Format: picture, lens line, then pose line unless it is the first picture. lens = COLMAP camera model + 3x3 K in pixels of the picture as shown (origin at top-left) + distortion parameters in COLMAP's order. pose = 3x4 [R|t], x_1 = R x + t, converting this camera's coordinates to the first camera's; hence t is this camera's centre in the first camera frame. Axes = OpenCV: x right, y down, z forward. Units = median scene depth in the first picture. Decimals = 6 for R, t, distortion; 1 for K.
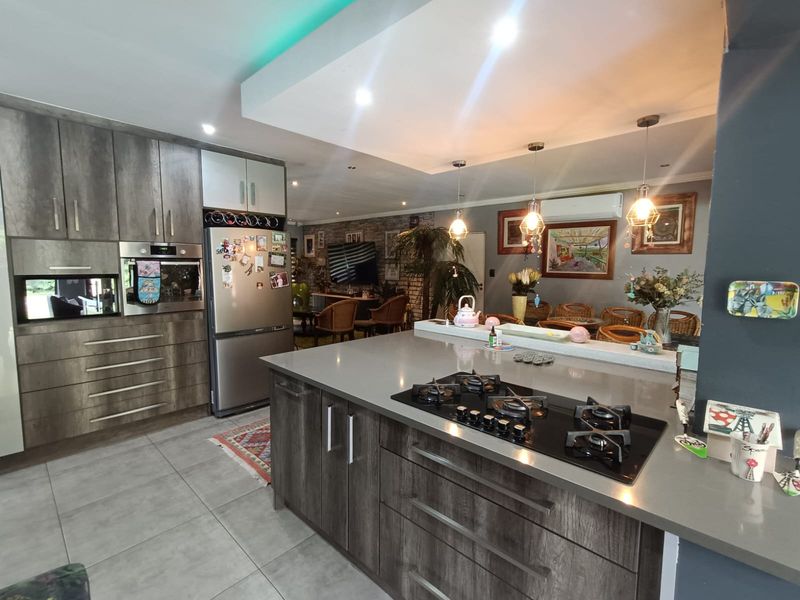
lens RADIAL K [[370.7, 0, 402.2], [0, 370.7, 298.2], [0, 0, 1]] dist [-0.001316, 0.004101]
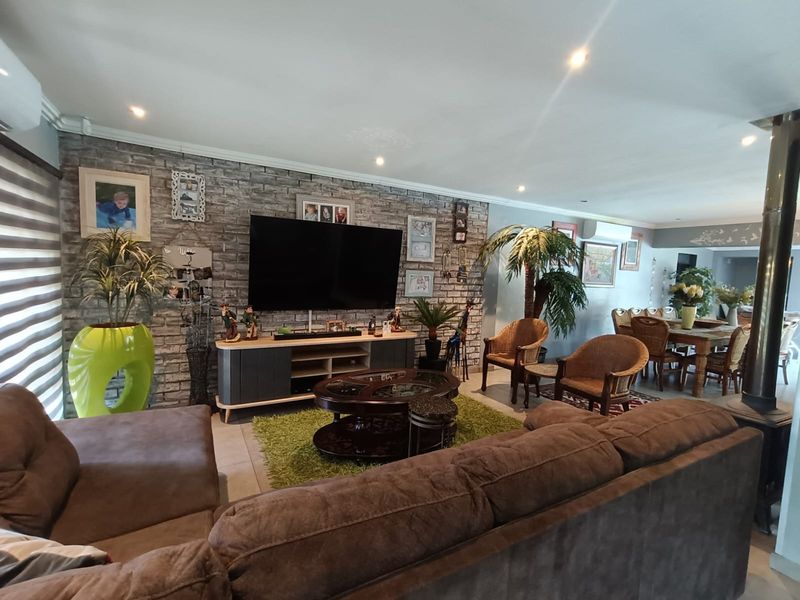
lens RADIAL K [[370.7, 0, 404.6], [0, 370.7, 297.3], [0, 0, 1]] dist [-0.001316, 0.004101]
pose [[0.300384, -0.070489, 0.951210, -0.558476], [0.050247, 0.997050, 0.058018, -0.076812], [-0.952494, 0.030368, 0.303040, 0.757301]]
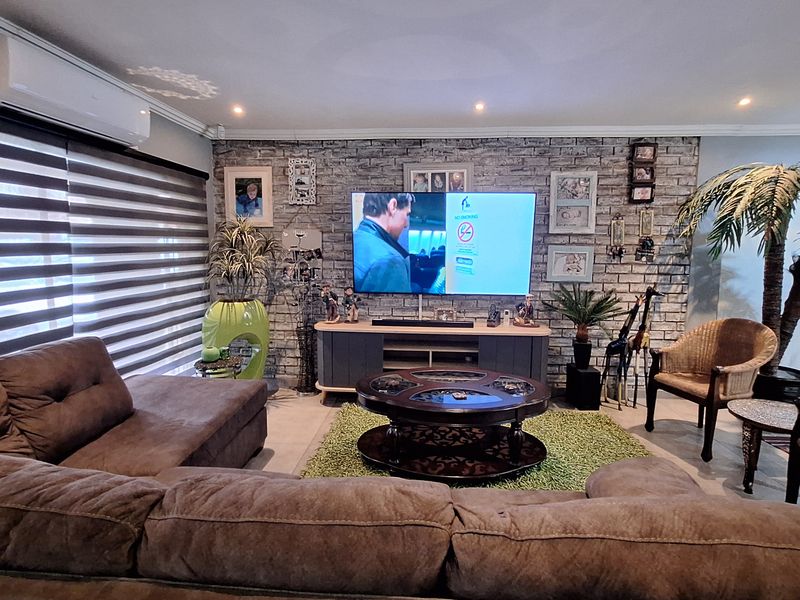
lens RADIAL K [[420.9, 0, 398.1], [0, 420.9, 285.9], [0, 0, 1]] dist [-0.013474, 0.008096]
pose [[0.781063, -0.063165, 0.621249, -0.456590], [0.056966, 0.997930, 0.029843, -0.064065], [-0.621849, 0.012081, 0.783044, 0.661539]]
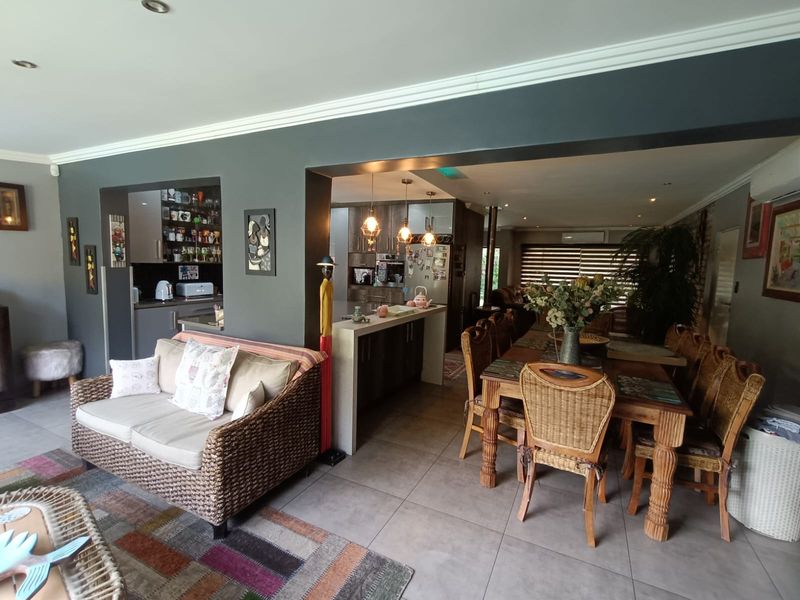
lens RADIAL K [[370.7, 0, 406.3], [0, 370.7, 298.3], [0, 0, 1]] dist [-0.001316, 0.004101]
pose [[0.286522, 0.093733, -0.953477, 0.504661], [-0.118485, 0.991030, 0.061819, -0.014565], [0.950719, 0.095260, 0.295058, 0.181830]]
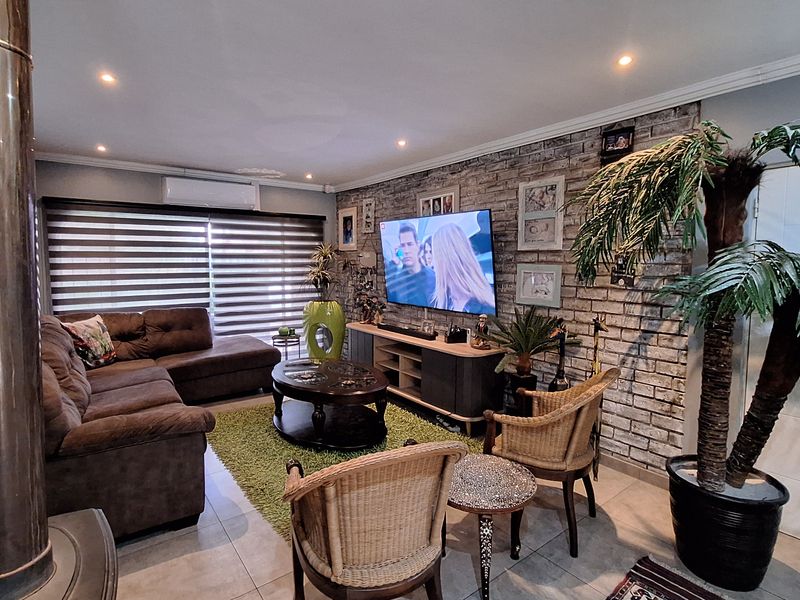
lens RADIAL K [[420.9, 0, 398.5], [0, 420.9, 284.7], [0, 0, 1]] dist [-0.013474, 0.008096]
pose [[0.984756, 0.005276, -0.173864, -0.085300], [-0.011615, 0.999303, -0.035465, -0.048525], [0.173556, 0.036943, 0.984131, 0.489091]]
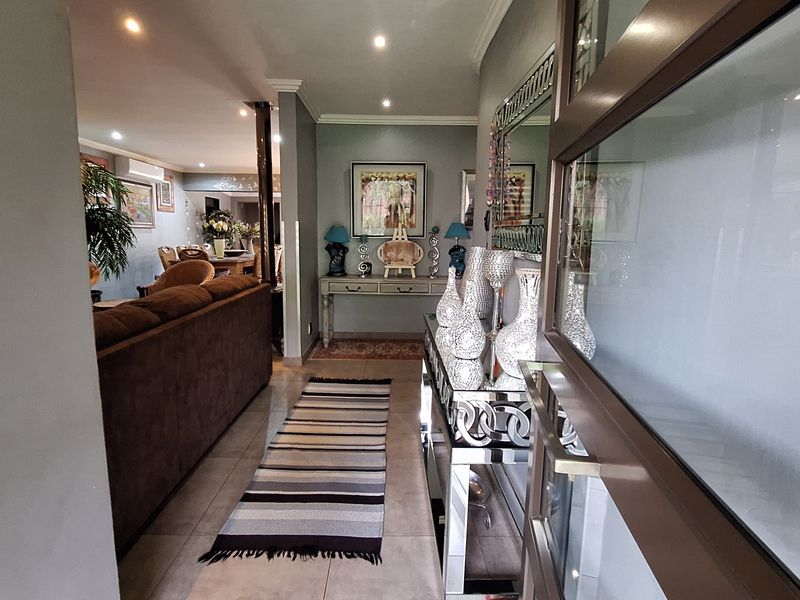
lens RADIAL K [[420.9, 0, 397.3], [0, 420.9, 291.9], [0, 0, 1]] dist [-0.013474, 0.008096]
pose [[-0.690348, -0.118933, 0.713634, -0.694595], [0.047073, 0.976921, 0.208349, -0.058341], [-0.721944, 0.177427, -0.668817, 0.822709]]
